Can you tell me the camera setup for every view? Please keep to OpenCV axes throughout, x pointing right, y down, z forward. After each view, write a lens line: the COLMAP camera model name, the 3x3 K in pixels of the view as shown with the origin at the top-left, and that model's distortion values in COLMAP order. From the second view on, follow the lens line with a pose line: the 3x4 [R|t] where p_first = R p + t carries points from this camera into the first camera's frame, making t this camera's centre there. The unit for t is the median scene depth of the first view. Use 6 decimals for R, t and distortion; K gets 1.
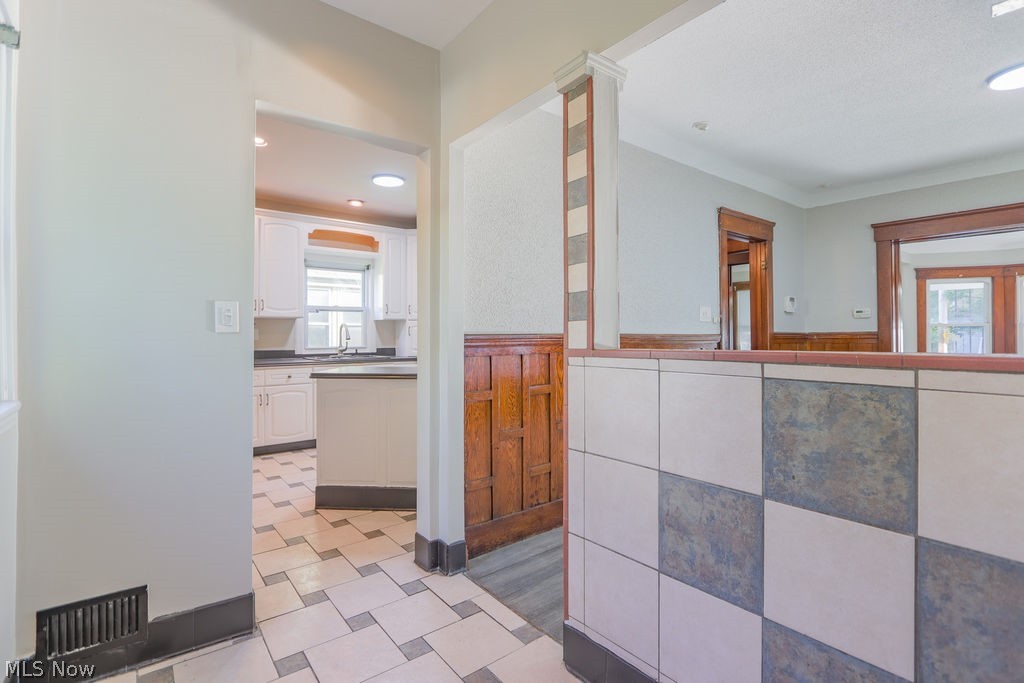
lens RADIAL K [[473.5, 0, 510.8], [0, 473.5, 334.8], [0, 0, 1]] dist [-0.015405, 0.000930]
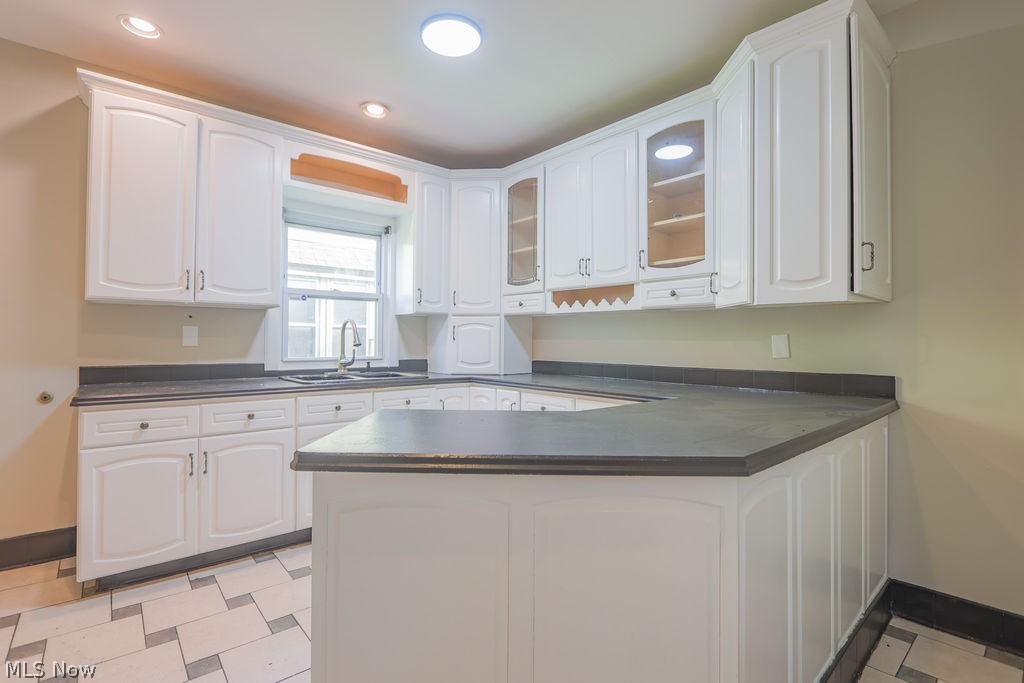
lens RADIAL K [[473.5, 0, 513.1], [0, 473.5, 335.0], [0, 0, 1]] dist [-0.015405, 0.000930]
pose [[0.999131, 0.006501, 0.041160, -0.164742], [-0.005872, 0.999865, -0.015370, 0.004283], [-0.041254, 0.015115, 0.999034, 0.381736]]
